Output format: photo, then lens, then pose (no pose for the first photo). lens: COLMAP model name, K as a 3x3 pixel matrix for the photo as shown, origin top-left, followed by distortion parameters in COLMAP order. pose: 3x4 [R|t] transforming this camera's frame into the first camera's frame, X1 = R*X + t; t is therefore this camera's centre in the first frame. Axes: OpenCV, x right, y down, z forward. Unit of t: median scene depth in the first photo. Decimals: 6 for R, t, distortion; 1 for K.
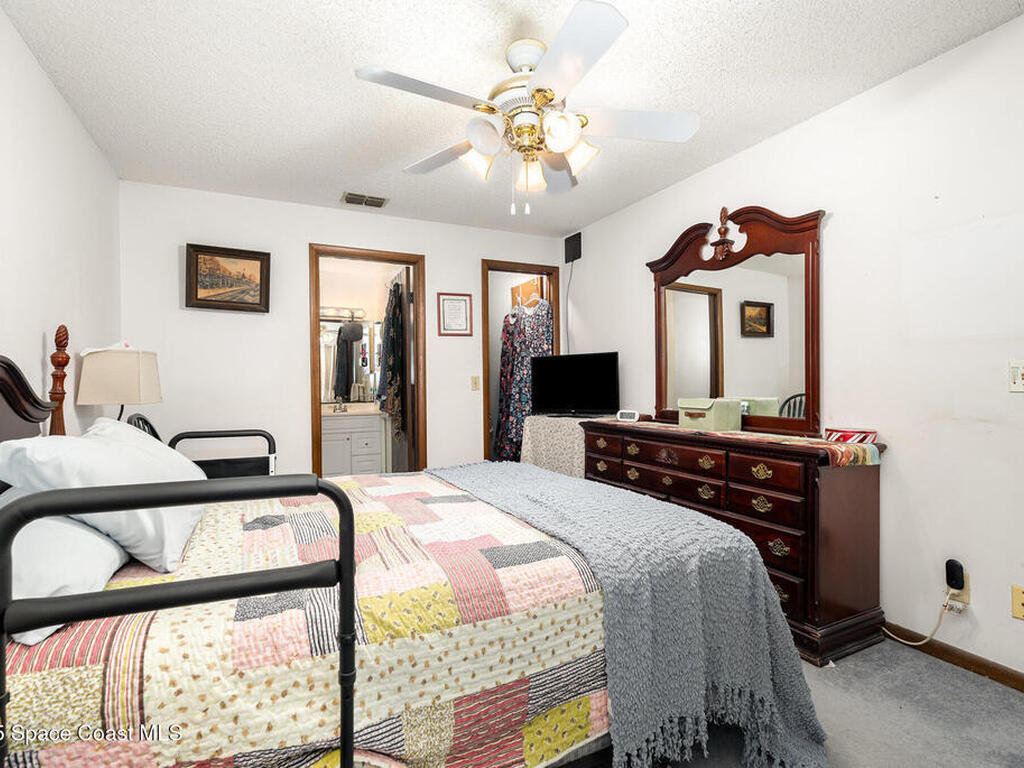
lens RADIAL K [[513.2, 0, 510.5], [0, 513.2, 380.2], [0, 0, 1]] dist [-0.001170, -0.000436]
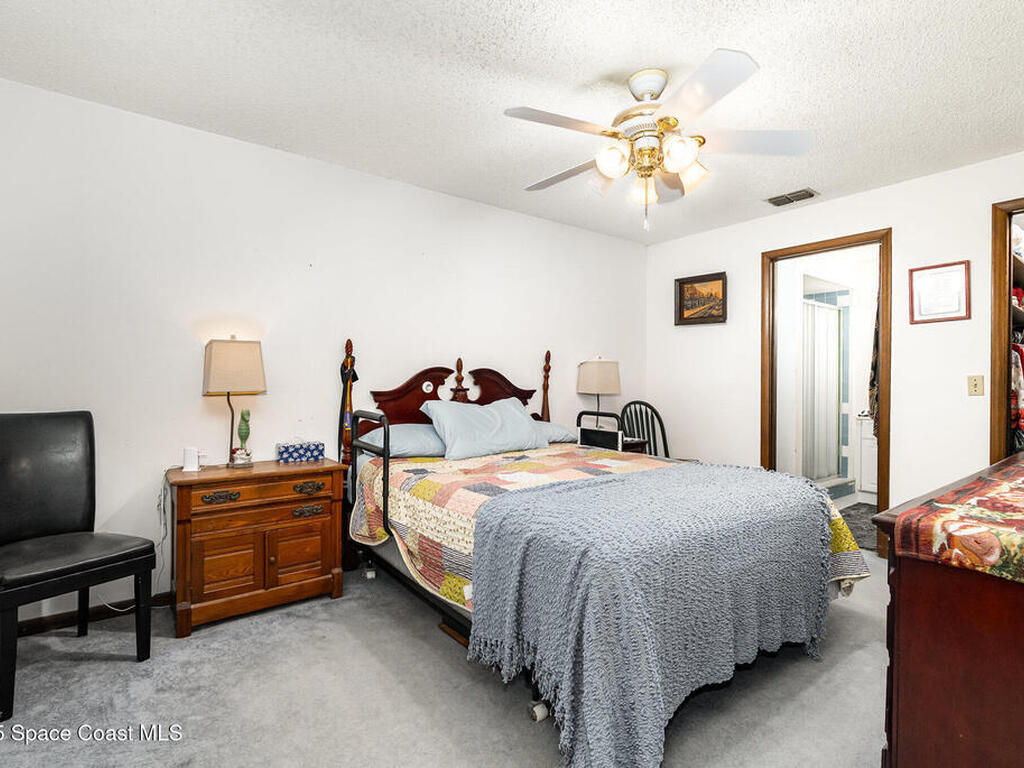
lens RADIAL K [[513.2, 0, 509.3], [0, 513.2, 380.4], [0, 0, 1]] dist [-0.001170, -0.000436]
pose [[0.188446, 0.007060, -0.982058, 1.013111], [-0.004460, 0.999970, 0.006333, -0.005342], [0.982073, 0.003187, 0.188471, 0.490727]]
